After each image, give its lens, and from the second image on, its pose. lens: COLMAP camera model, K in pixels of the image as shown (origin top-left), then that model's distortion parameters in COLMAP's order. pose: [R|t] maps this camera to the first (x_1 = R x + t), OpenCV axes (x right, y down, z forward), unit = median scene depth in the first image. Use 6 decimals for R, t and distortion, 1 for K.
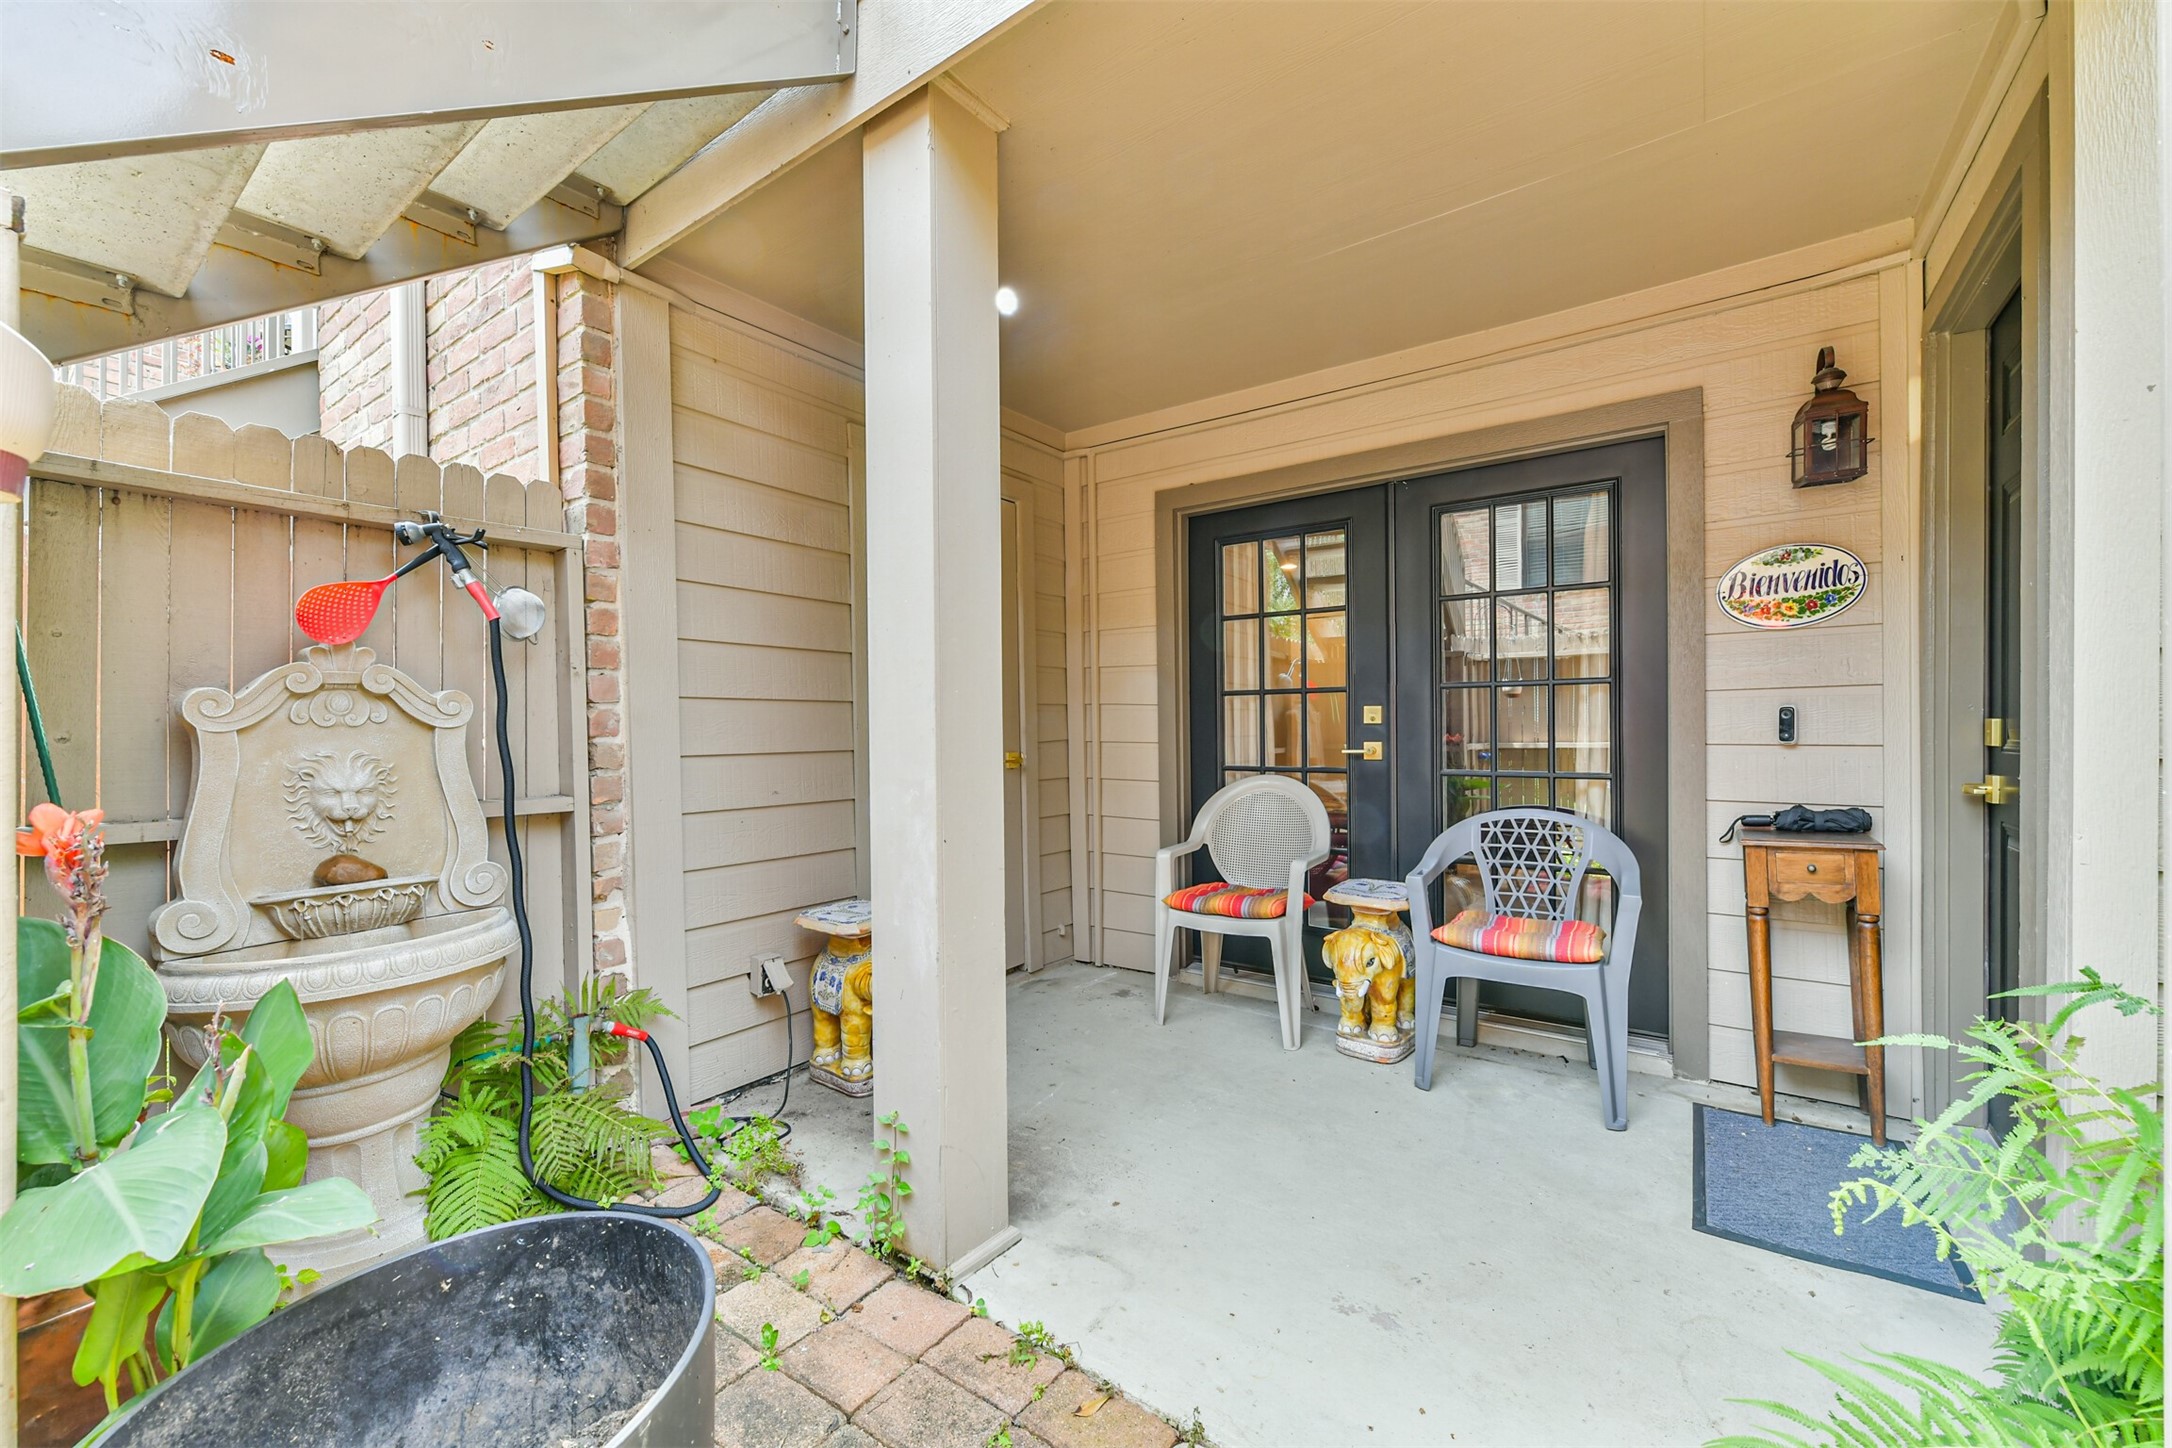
lens RADIAL K [[862.2, 0, 1086.3], [0, 862.2, 728.5], [0, 0, 1]] dist [0.009448, -0.000074]
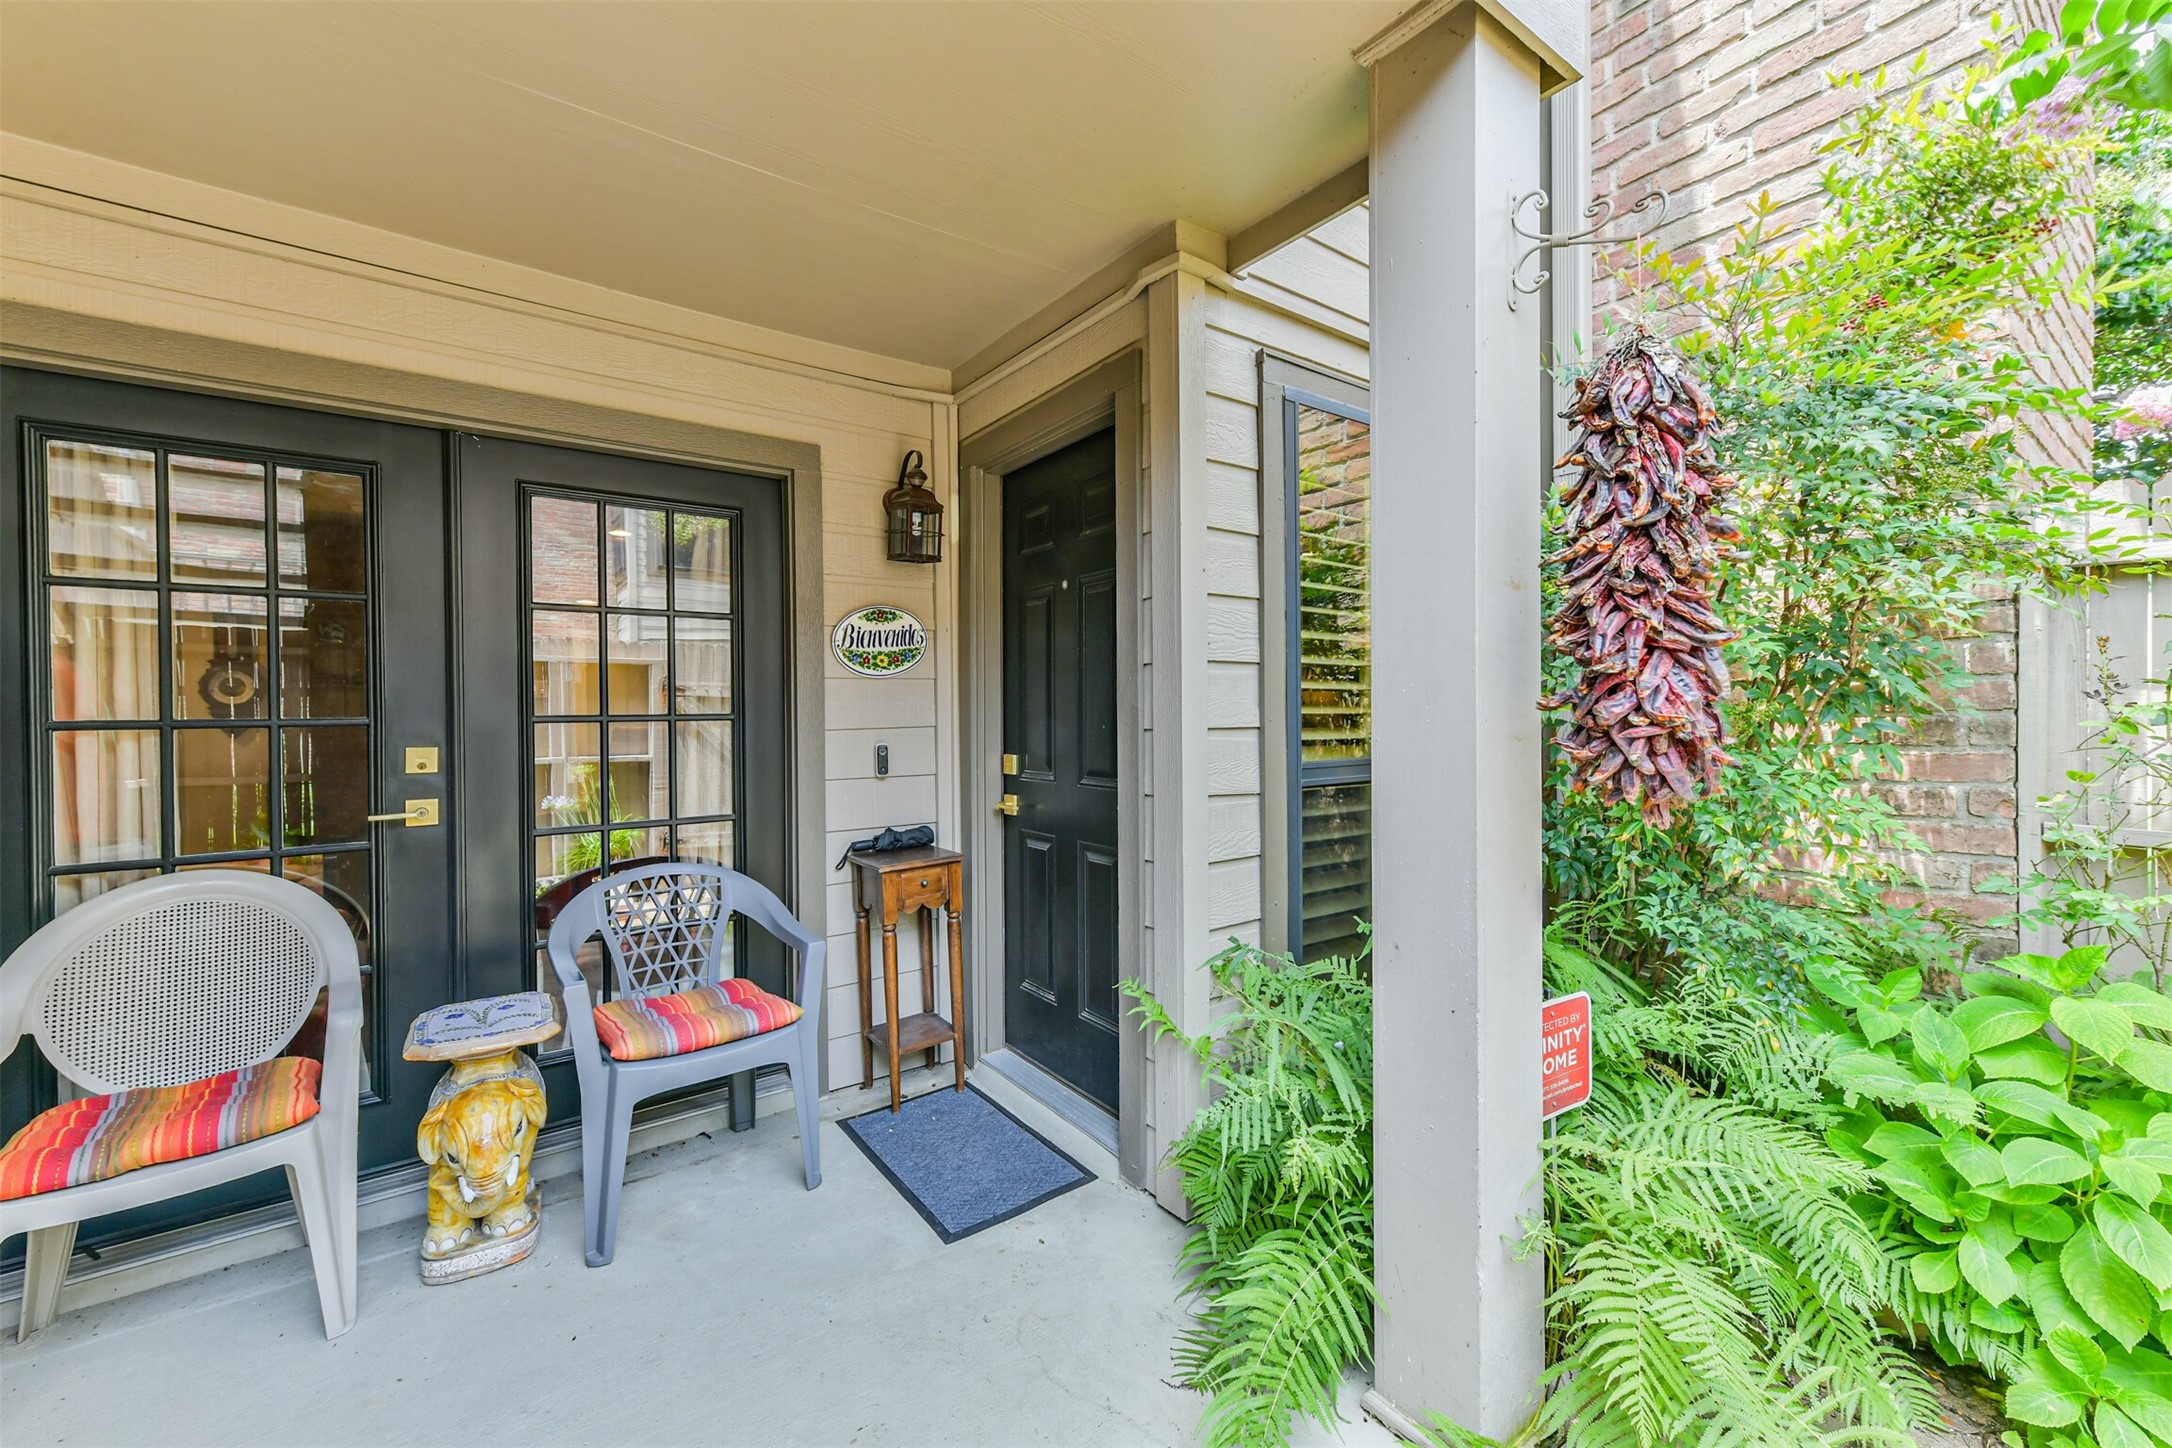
lens RADIAL K [[862.2, 0, 1090.5], [0, 862.2, 714.5], [0, 0, 1]] dist [0.009448, -0.000074]
pose [[0.311129, -0.003217, 0.950362, -0.197721], [0.005797, 0.999982, 0.001487, -0.063123], [-0.950350, 0.005047, 0.311142, 0.355321]]
